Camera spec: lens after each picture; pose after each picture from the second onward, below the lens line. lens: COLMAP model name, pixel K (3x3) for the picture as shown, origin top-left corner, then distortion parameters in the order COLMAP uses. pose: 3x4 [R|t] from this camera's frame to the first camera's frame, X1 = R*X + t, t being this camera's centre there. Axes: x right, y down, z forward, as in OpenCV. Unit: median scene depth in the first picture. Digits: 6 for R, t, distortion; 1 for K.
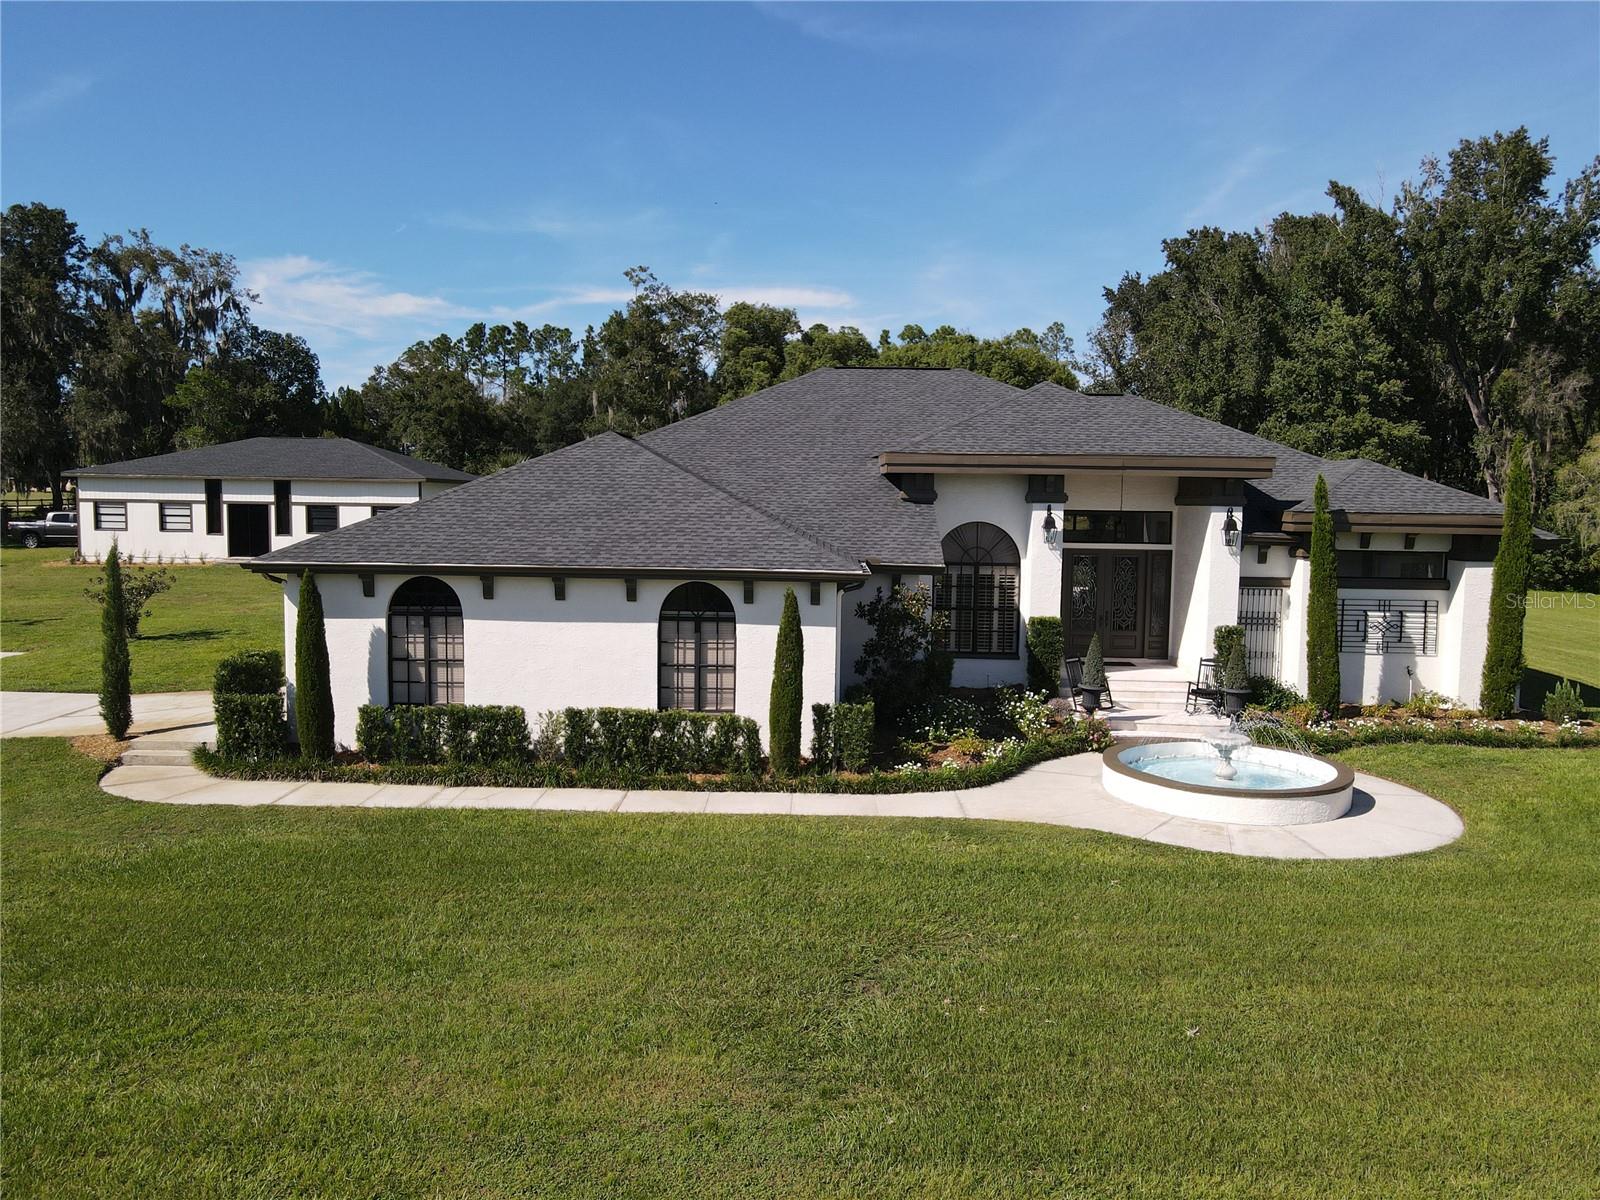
lens RADIAL K [[1180.3, 0, 793.2], [0, 1180.3, 599.9], [0, 0, 1]] dist [-0.007037, 0.034747]
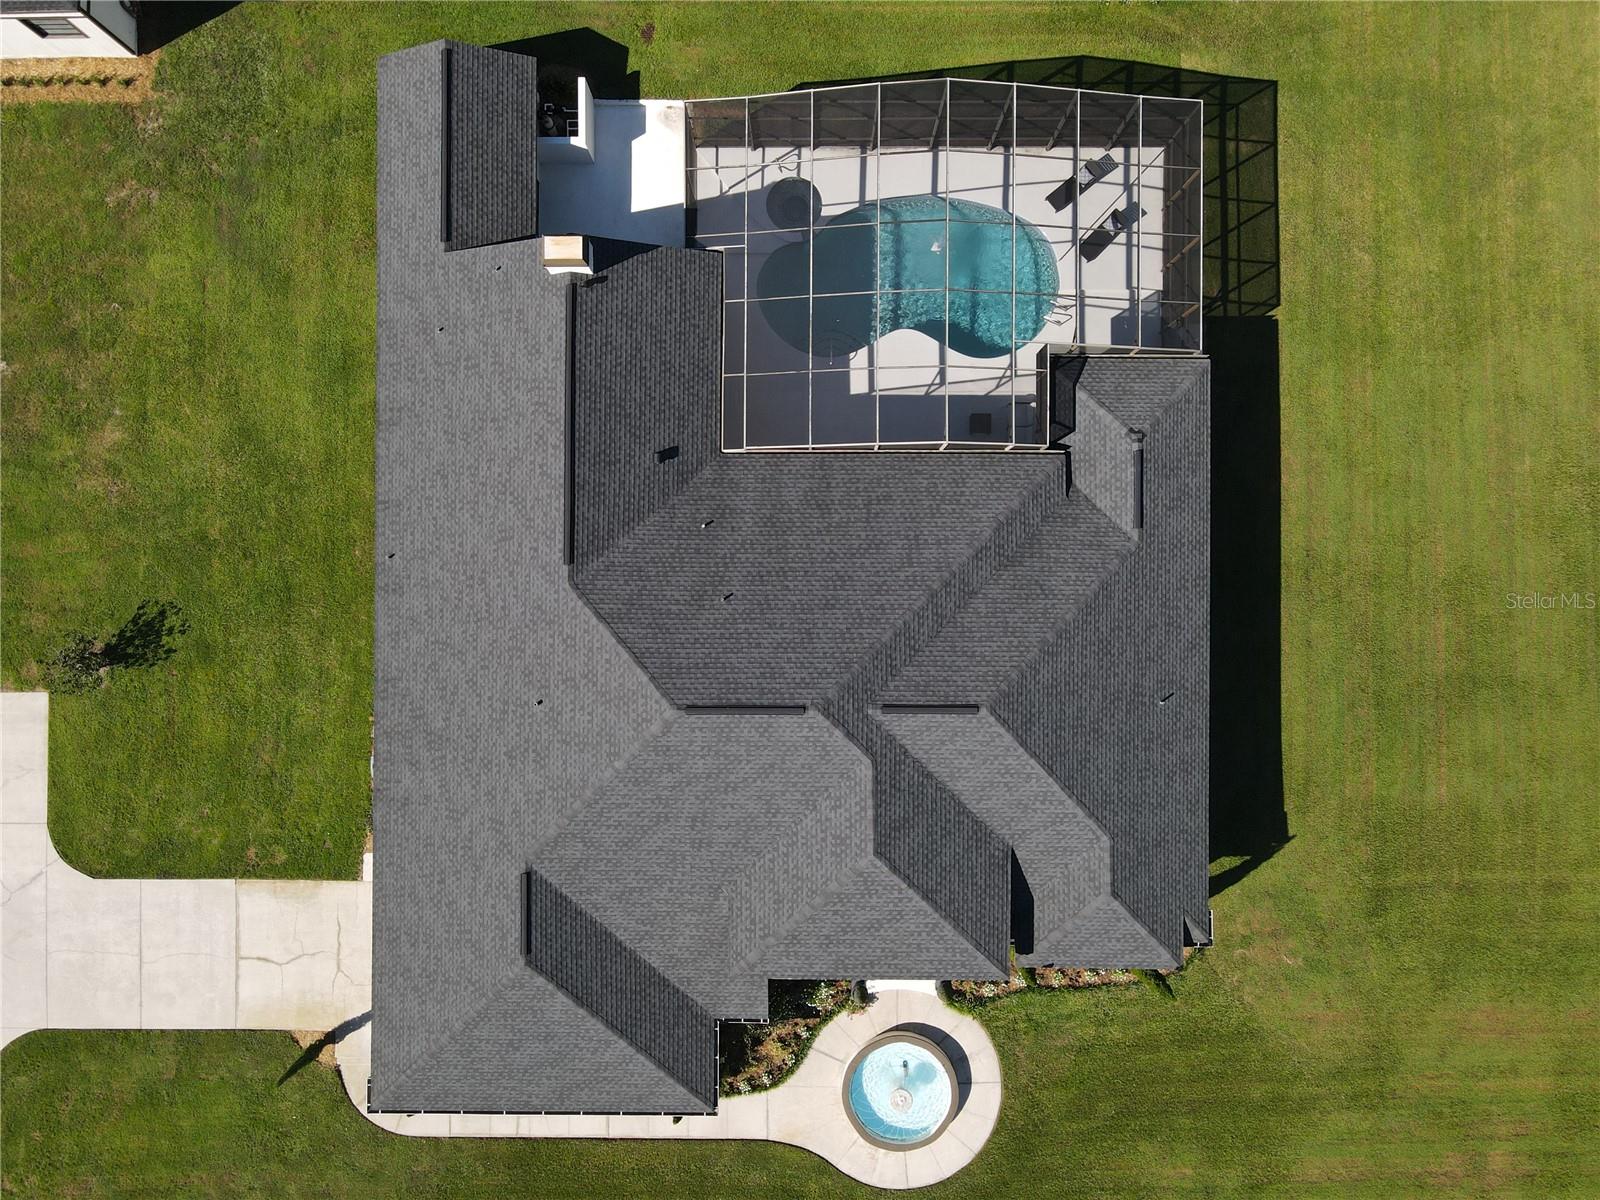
lens RADIAL K [[1181.1, 0, 797.0], [0, 1181.1, 600.7], [0, 0, 1]] dist [-0.003240, 0.026886]
pose [[0.999634, -0.021322, -0.016676, 0.086977], [0.018472, 0.087004, 0.996037, -0.706120], [-0.019787, -0.995980, 0.087366, 0.603244]]
